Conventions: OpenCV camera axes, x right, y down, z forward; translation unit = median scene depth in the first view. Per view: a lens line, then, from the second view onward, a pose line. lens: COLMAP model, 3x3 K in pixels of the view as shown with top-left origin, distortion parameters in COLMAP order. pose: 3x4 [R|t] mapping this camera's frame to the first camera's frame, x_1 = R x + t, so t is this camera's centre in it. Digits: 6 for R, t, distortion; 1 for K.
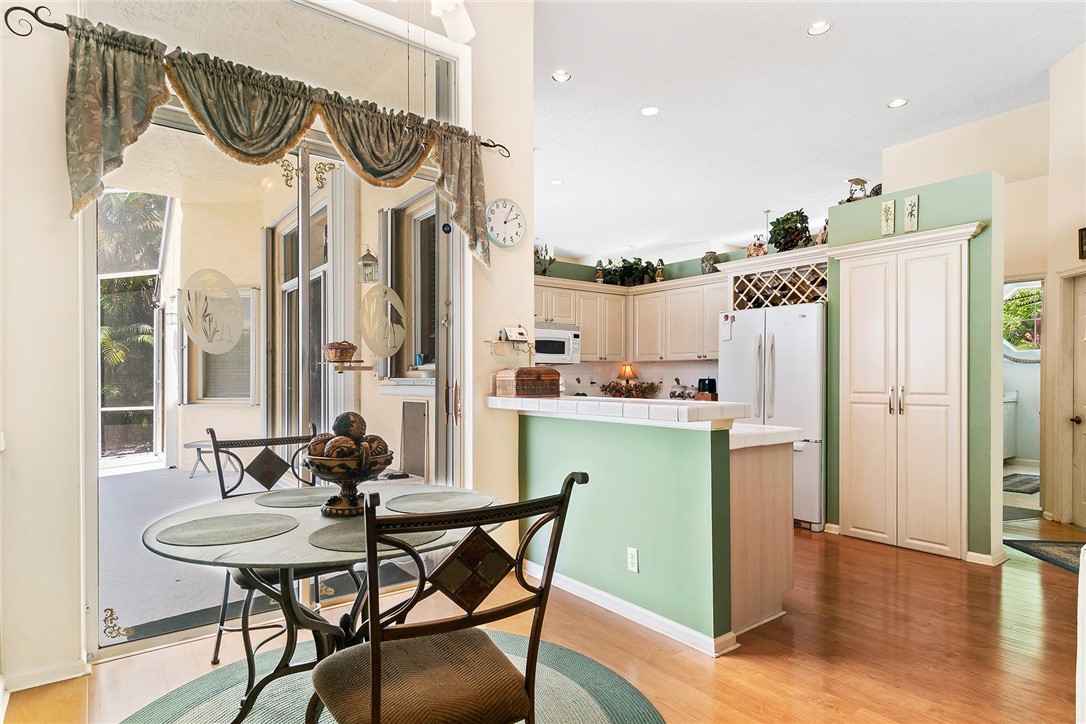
lens RADIAL K [[591.7, 0, 540.9], [0, 591.7, 379.9], [0, 0, 1]] dist [-0.000972, -0.000511]
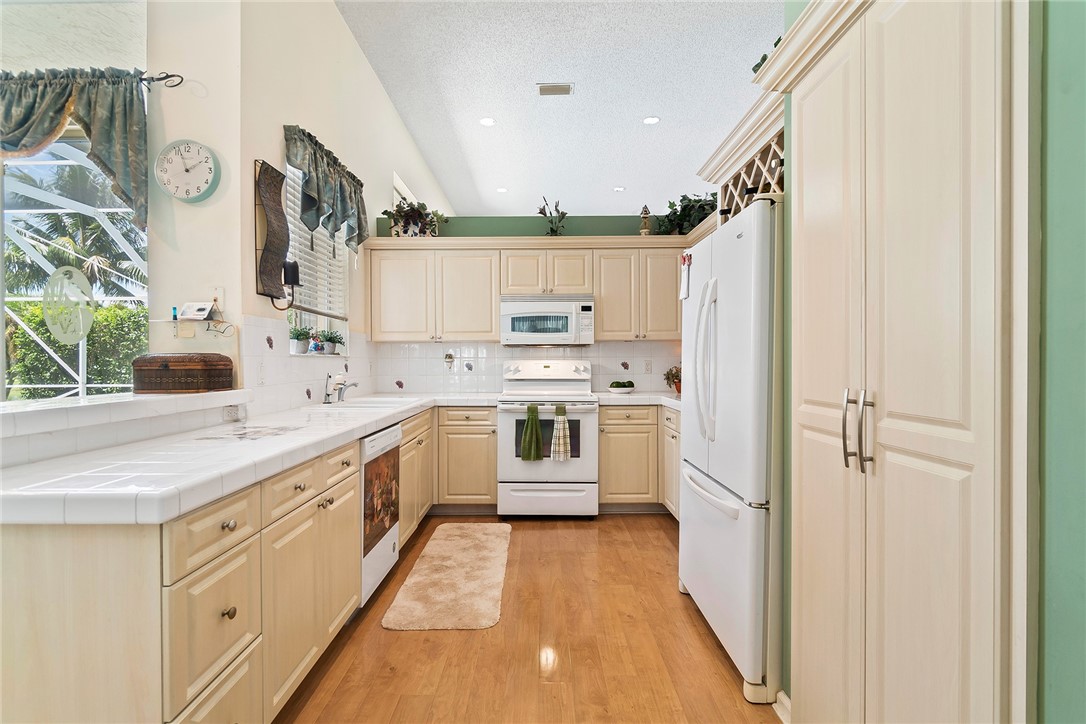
lens RADIAL K [[522.9, 0, 534.9], [0, 522.9, 362.9], [0, 0, 1]] dist [0.000068, -0.000108]
pose [[0.789057, 0.000396, -0.614319, 0.427639], [0.001922, 0.999993, 0.003113, -0.005227], [0.614317, -0.003637, 0.789051, 0.422052]]
